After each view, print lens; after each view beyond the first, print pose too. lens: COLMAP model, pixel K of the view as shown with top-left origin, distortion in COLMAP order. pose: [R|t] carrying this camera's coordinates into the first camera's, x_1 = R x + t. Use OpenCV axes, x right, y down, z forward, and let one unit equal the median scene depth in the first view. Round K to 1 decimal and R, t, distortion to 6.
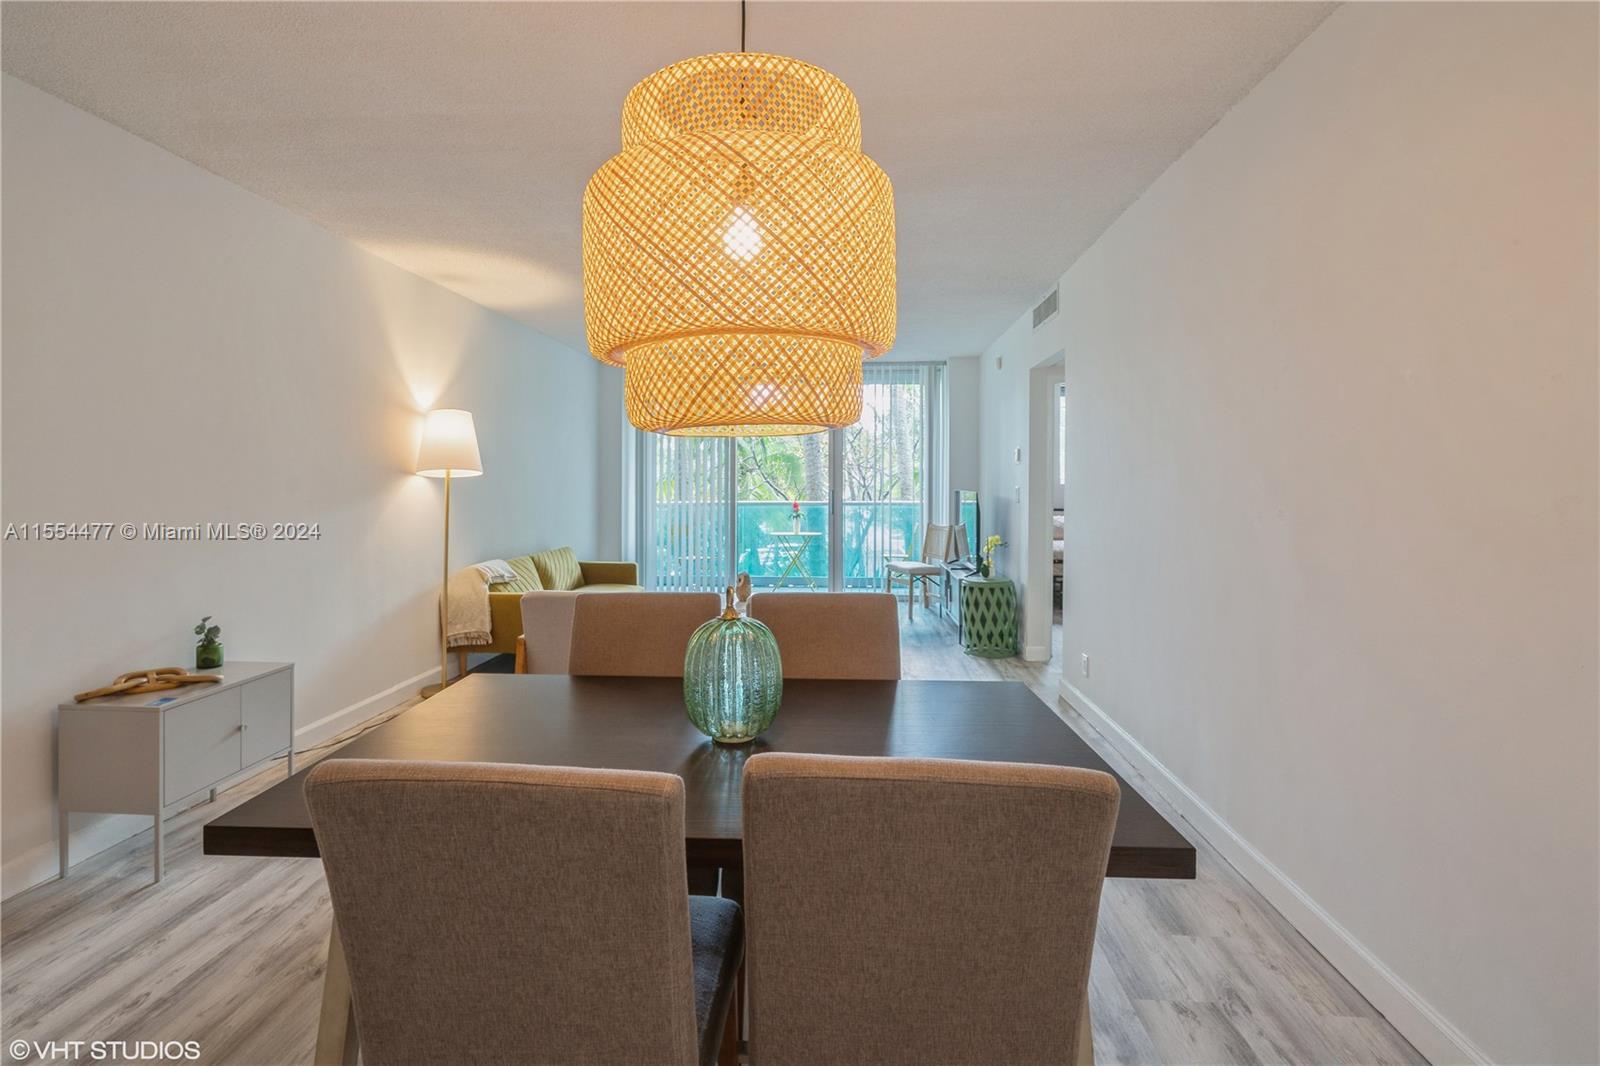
lens RADIAL K [[739.9, 0, 748.8], [0, 739.9, 480.7], [0, 0, 1]] dist [-0.001165, 0.001349]
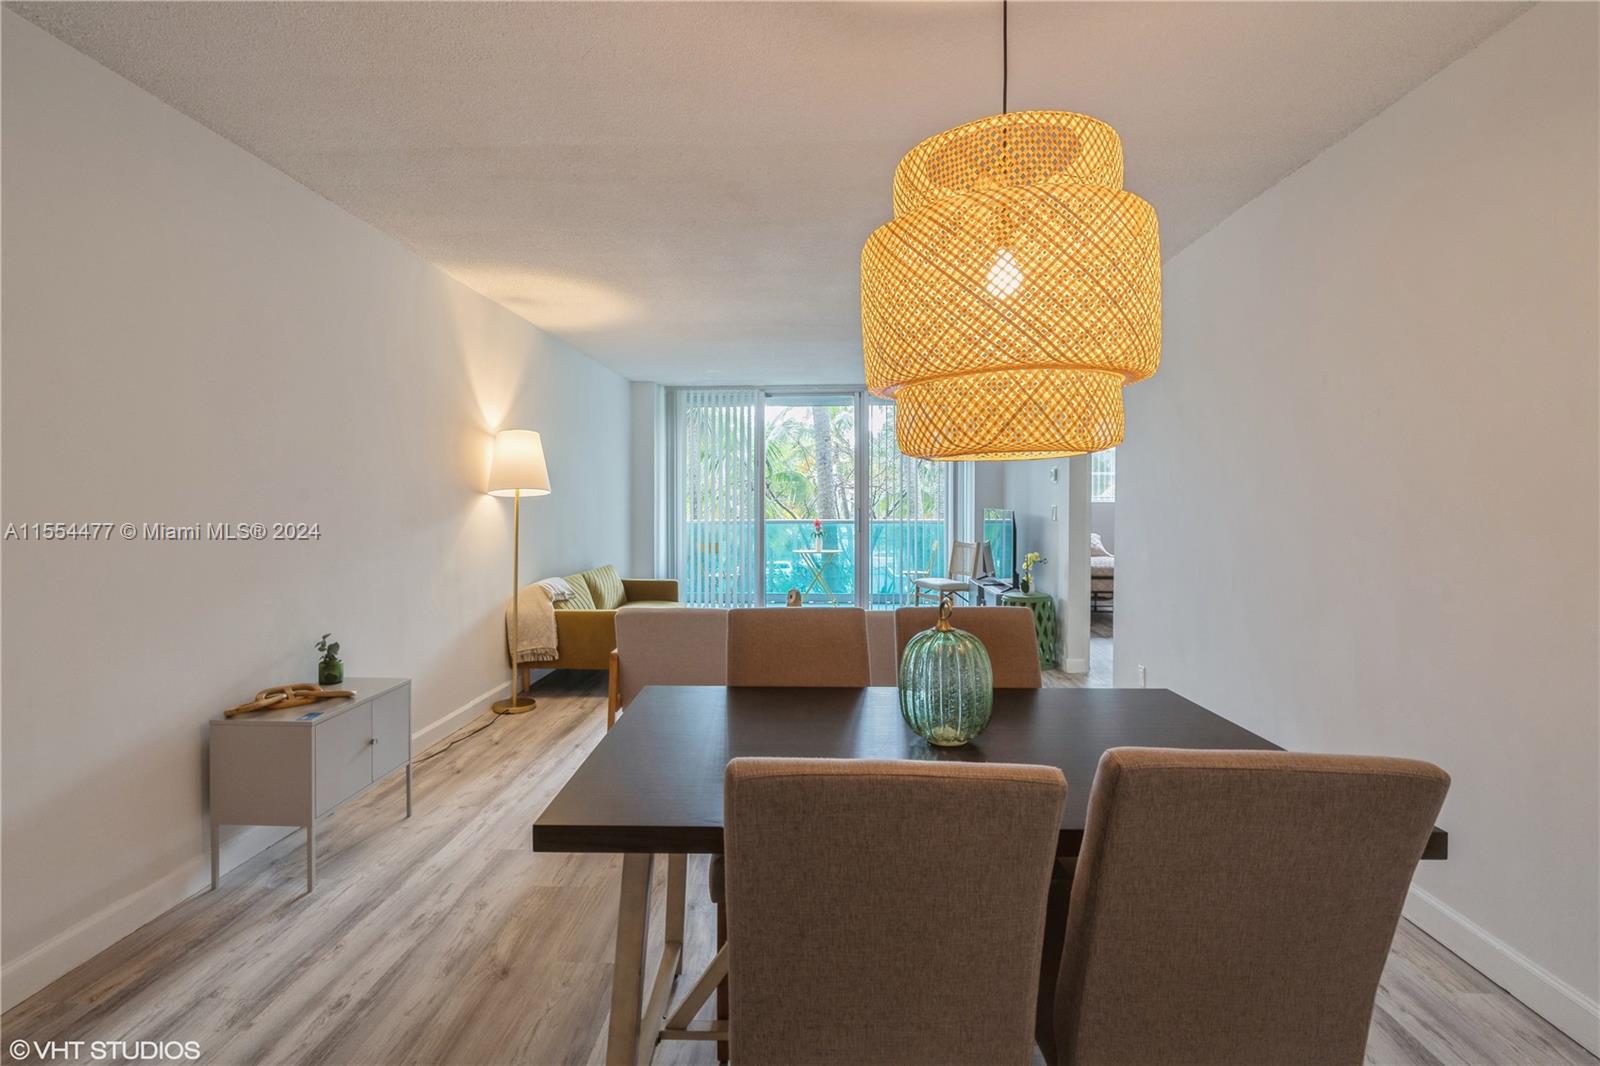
lens RADIAL K [[739.9, 0, 716.5], [0, 739.9, 502.6], [0, 0, 1]] dist [-0.001165, 0.001349]
pose [[0.999557, -0.000662, 0.029743, -0.264446], [0.000487, 0.999982, 0.005898, -0.003506], [-0.029747, -0.005881, 0.999540, -0.039994]]
